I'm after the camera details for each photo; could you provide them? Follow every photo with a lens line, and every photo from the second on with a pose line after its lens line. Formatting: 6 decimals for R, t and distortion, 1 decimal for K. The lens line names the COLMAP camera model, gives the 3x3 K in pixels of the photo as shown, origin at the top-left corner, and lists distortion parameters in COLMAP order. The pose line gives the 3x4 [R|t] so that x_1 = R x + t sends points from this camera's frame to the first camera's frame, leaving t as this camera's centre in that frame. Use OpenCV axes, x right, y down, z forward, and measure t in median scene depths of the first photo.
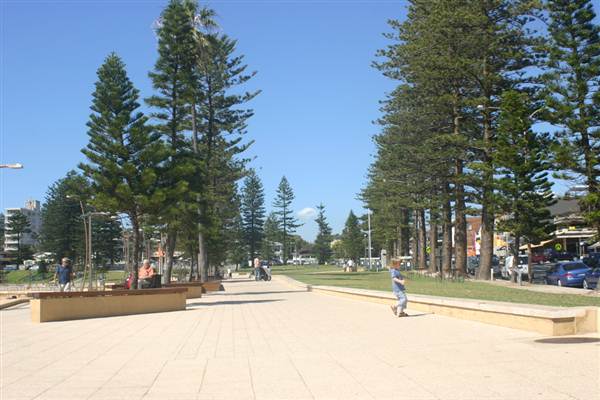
lens RADIAL K [[760.5, 0, 303.1], [0, 760.5, 209.5], [0, 0, 1]] dist [-0.153467, 0.086330]
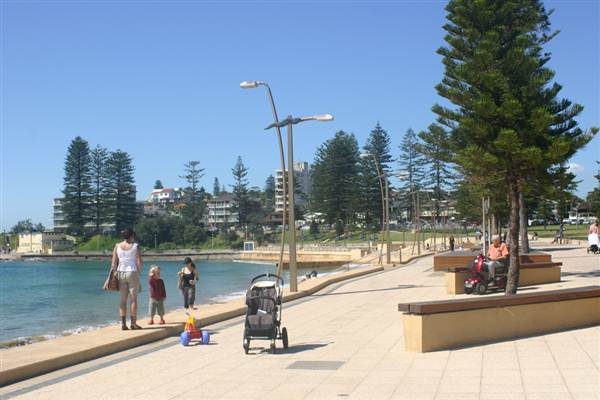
lens RADIAL K [[760.5, 0, 303.1], [0, 760.5, 209.5], [0, 0, 1]] dist [-0.153467, 0.086330]
pose [[0.942118, -0.004705, -0.335249, -0.042213], [0.023174, 0.998424, 0.051112, -0.000650], [0.334480, -0.055923, 0.940742, 0.067641]]
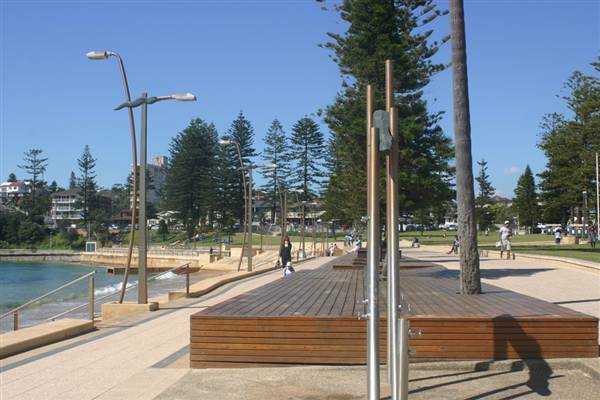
lens RADIAL K [[760.5, 0, 303.1], [0, 760.5, 209.5], [0, 0, 1]] dist [-0.153467, 0.086330]
pose [[0.984793, 0.019438, -0.172638, -0.076468], [-0.011097, 0.998730, 0.049148, 0.025425], [0.173375, -0.046485, 0.983758, 0.365808]]
